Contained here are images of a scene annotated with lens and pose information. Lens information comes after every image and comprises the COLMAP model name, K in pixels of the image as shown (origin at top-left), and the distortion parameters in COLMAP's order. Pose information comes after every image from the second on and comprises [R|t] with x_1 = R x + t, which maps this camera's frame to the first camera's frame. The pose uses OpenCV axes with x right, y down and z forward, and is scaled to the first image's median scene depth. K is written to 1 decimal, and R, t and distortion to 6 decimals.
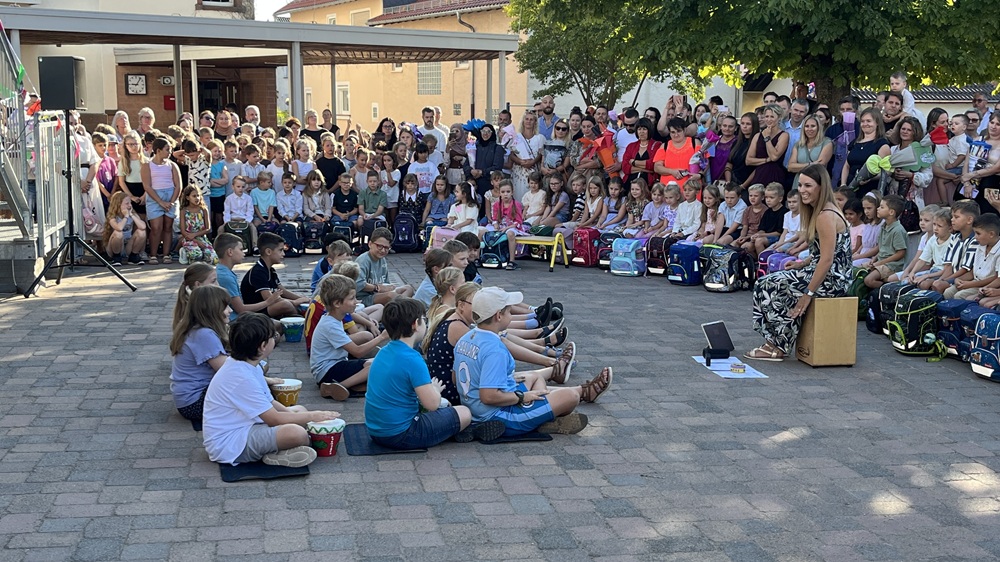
lens RADIAL K [[1197.1, 0, 494.8], [0, 1197.1, 286.6], [0, 0, 1]] dist [0.042314, 0.000000]
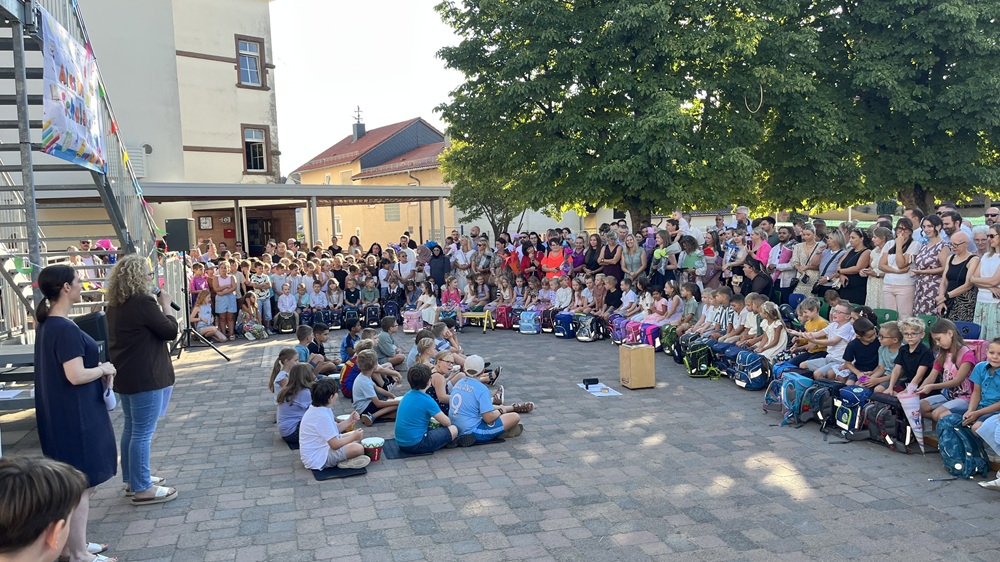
lens RADIAL K [[751.3, 0, 500.0], [0, 751.3, 286.4], [0, 0, 1]] dist [0.043500, -0.061976]
pose [[0.994883, -0.046246, 0.089823, -0.031661], [0.051897, 0.996749, -0.061634, -0.018808], [-0.086681, 0.065981, 0.994049, -0.057502]]
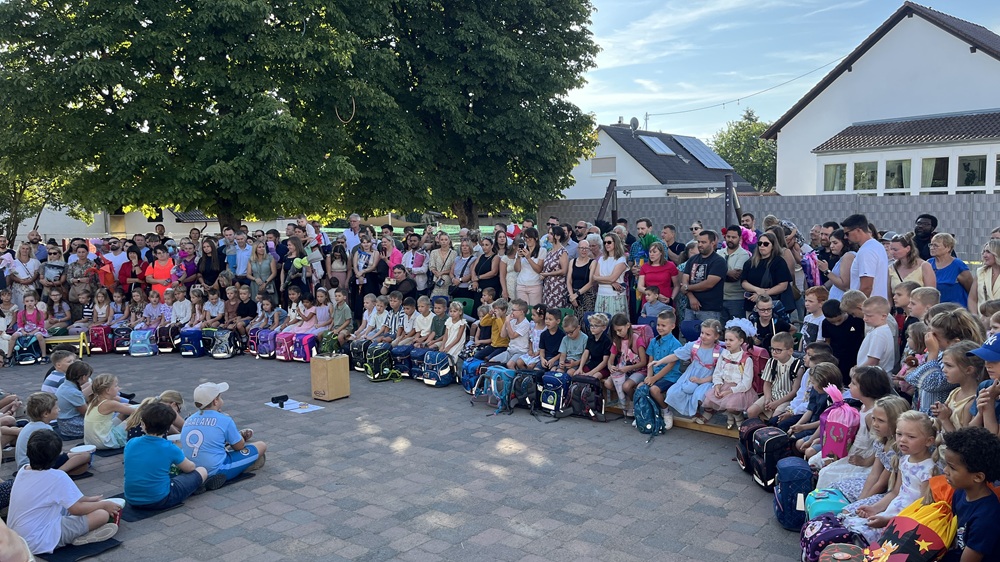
lens RADIAL K [[751.3, 0, 504.1], [0, 751.3, 297.6], [0, 0, 1]] dist [0.043500, -0.061976]
pose [[0.749072, -0.090866, 0.656227, -0.226942], [0.118461, 0.992956, 0.002270, -0.043038], [-0.651811, 0.076036, 0.754560, 0.031594]]
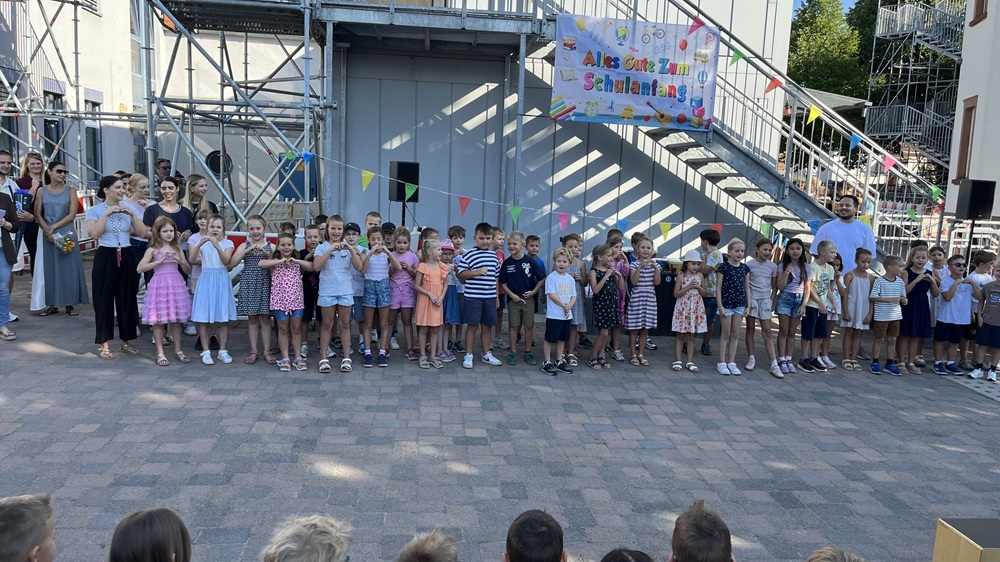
lens RADIAL K [[751.3, 0, 499.0], [0, 751.3, 279.4], [0, 0, 1]] dist [0.043500, -0.061976]
pose [[-0.067878, 0.129531, -0.989249, 0.629425], [-0.197748, 0.970118, 0.140594, -0.123195], [0.977900, 0.205166, -0.040235, 0.666888]]
